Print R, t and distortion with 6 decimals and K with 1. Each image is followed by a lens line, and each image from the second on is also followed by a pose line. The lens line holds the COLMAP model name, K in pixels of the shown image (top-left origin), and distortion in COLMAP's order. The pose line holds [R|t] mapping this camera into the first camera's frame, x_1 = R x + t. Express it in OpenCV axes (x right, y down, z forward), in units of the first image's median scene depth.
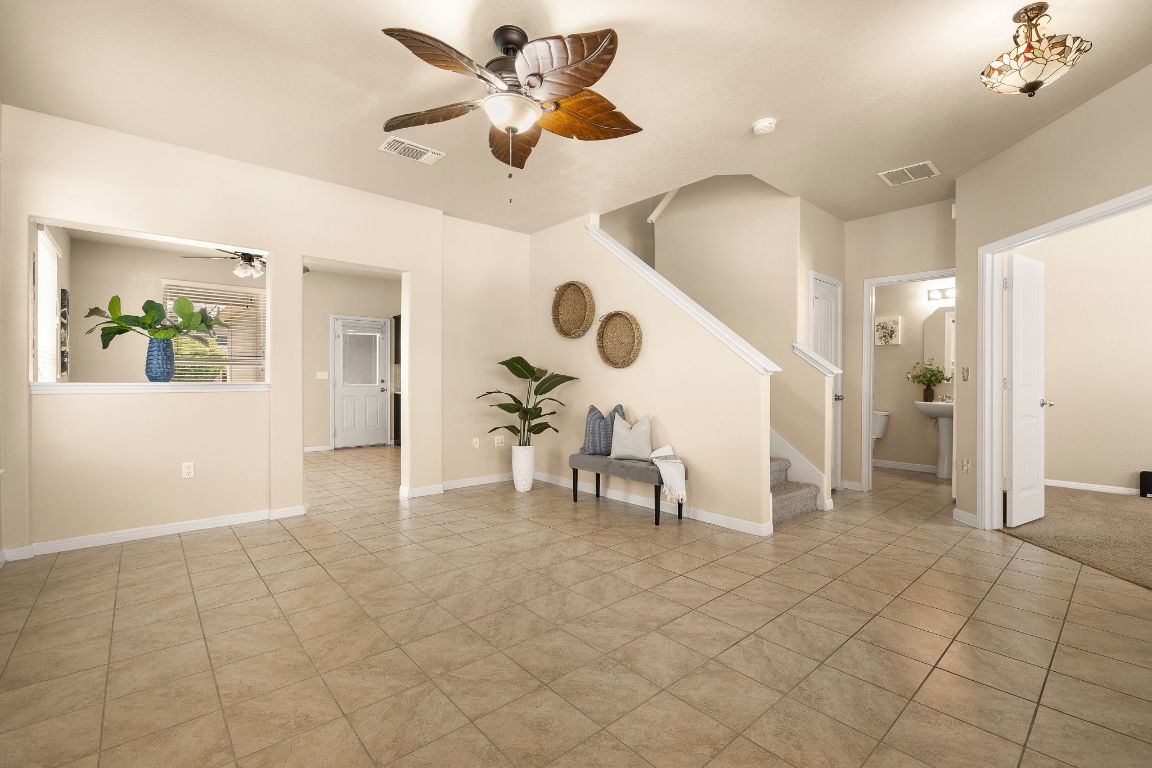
lens RADIAL K [[491.2, 0, 576.0], [0, 491.2, 384.0], [0, 0, 1]] dist [0.001754, 0.000132]
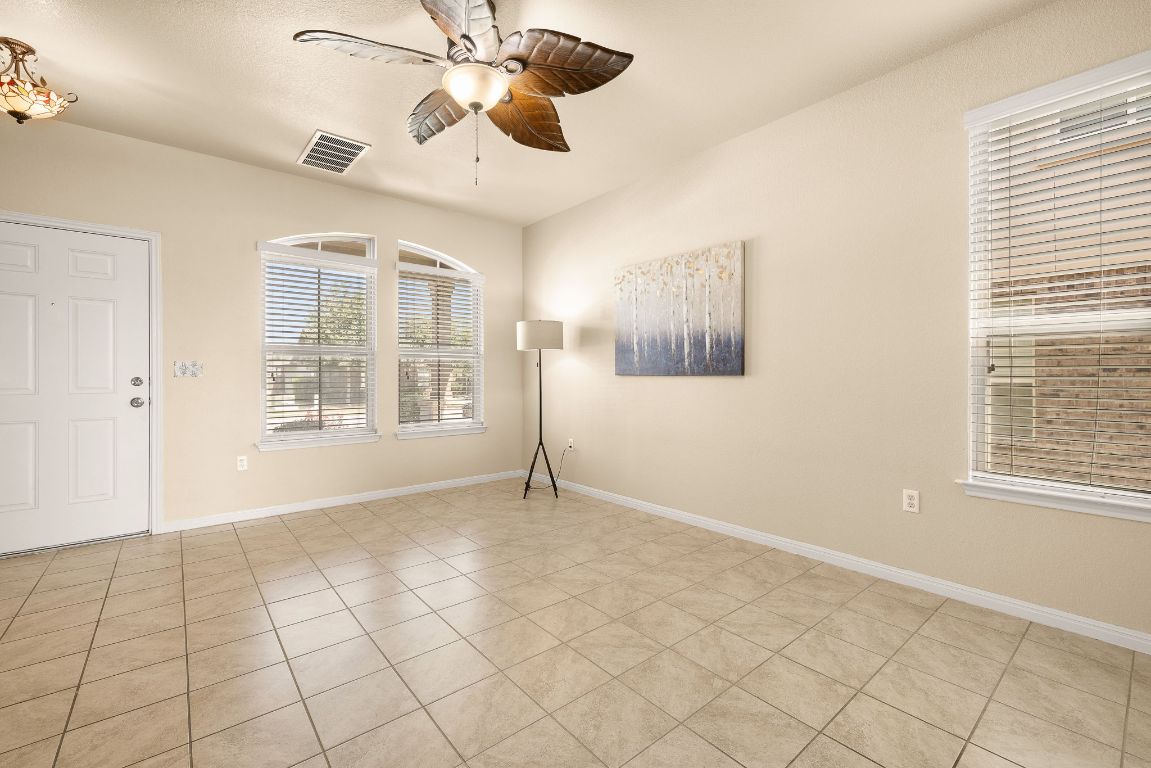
lens RADIAL K [[486.8, 0, 573.6], [0, 486.8, 377.9], [0, 0, 1]] dist [0.000236, -0.000054]
pose [[-0.999306, -0.001316, 0.037222, -0.323453], [-0.000852, 0.999922, 0.012462, -0.015103], [-0.037235, 0.012421, -0.999229, 1.752411]]
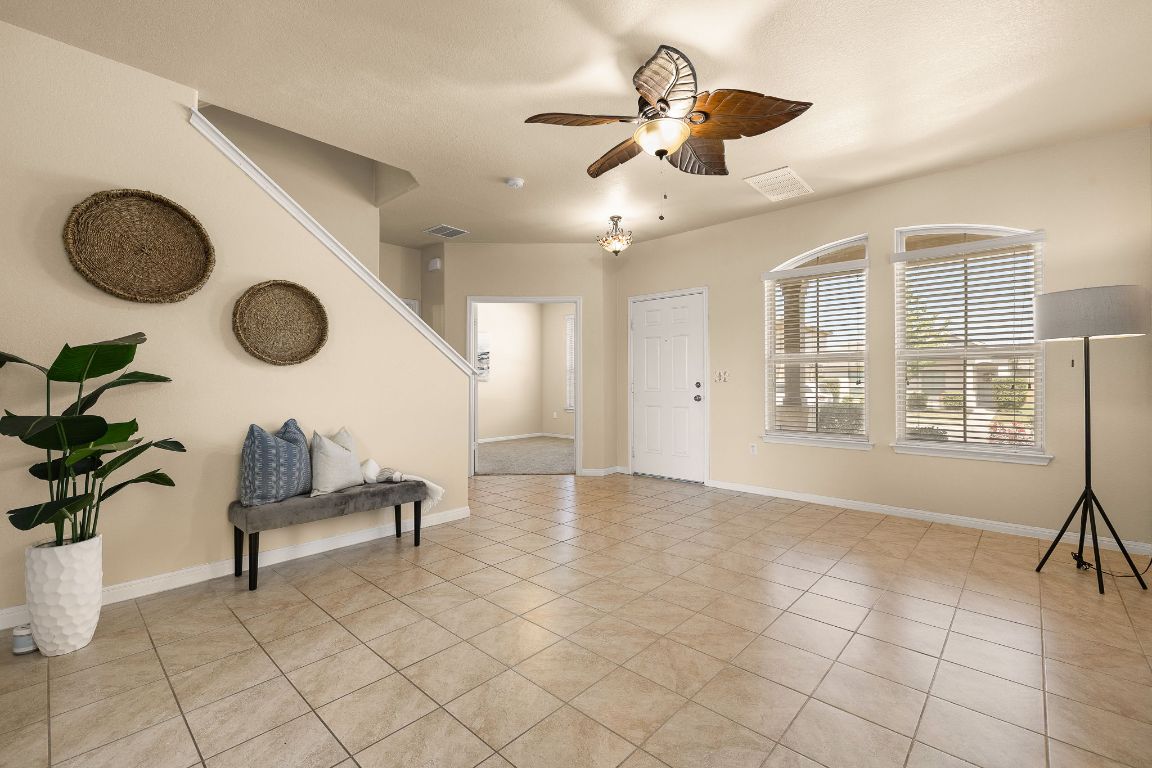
lens RADIAL K [[487.2, 0, 574.1], [0, 487.2, 377.9], [0, 0, 1]] dist [0.000236, -0.000054]
pose [[-0.091124, 0.006415, 0.995819, -1.095675], [0.011072, 0.999924, -0.005428, -0.011807], [-0.995778, 0.010532, -0.091188, 1.188955]]
